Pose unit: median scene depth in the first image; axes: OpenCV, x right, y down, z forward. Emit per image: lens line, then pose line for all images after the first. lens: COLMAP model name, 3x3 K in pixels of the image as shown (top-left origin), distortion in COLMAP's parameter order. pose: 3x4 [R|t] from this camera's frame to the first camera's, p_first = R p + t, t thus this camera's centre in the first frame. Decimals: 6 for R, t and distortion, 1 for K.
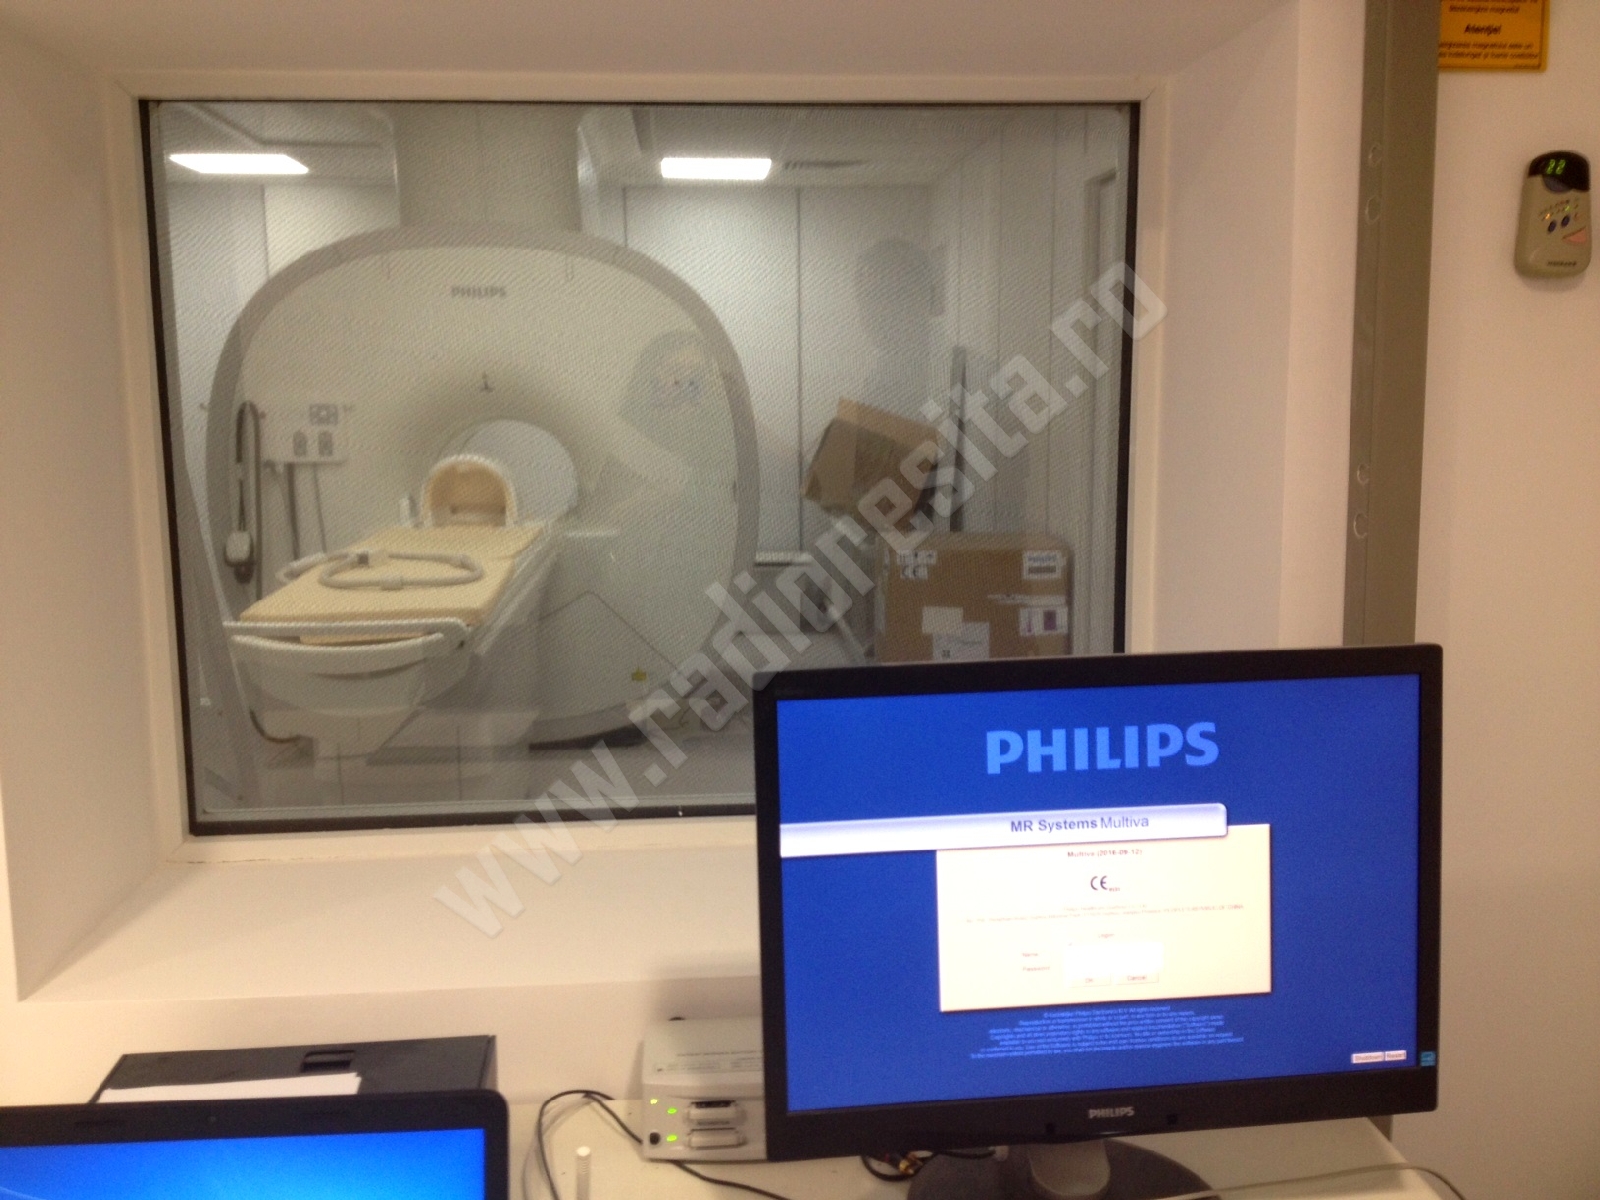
lens RADIAL K [[1499.3, 0, 799.9], [0, 1499.3, 607.4], [0, 0, 1]] dist [0.079315, 0.000000]
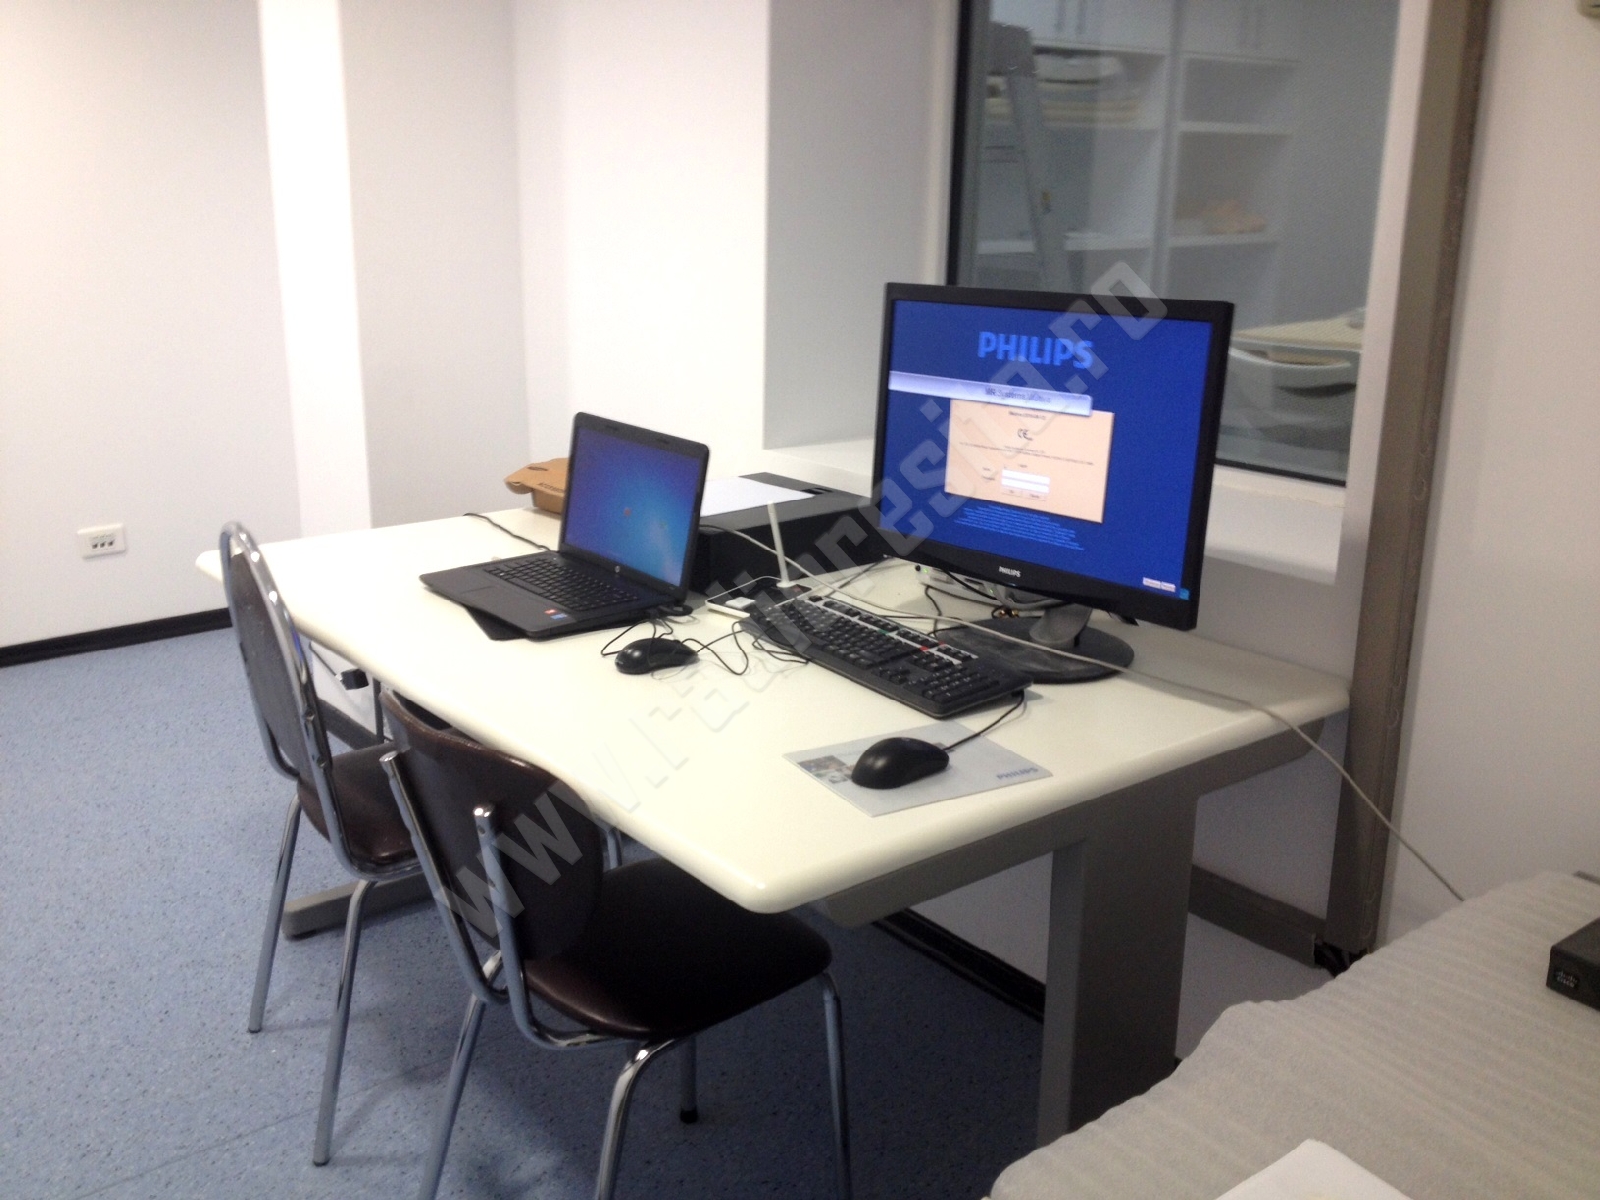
lens RADIAL K [[1499.3, 0, 795.2], [0, 1499.3, 597.9], [0, 0, 1]] dist [0.079315, 0.000000]
pose [[0.530371, 0.228367, -0.816428, 1.440215], [-0.128188, 0.973565, 0.189046, 0.079943], [0.838018, 0.004392, 0.545624, -0.094890]]
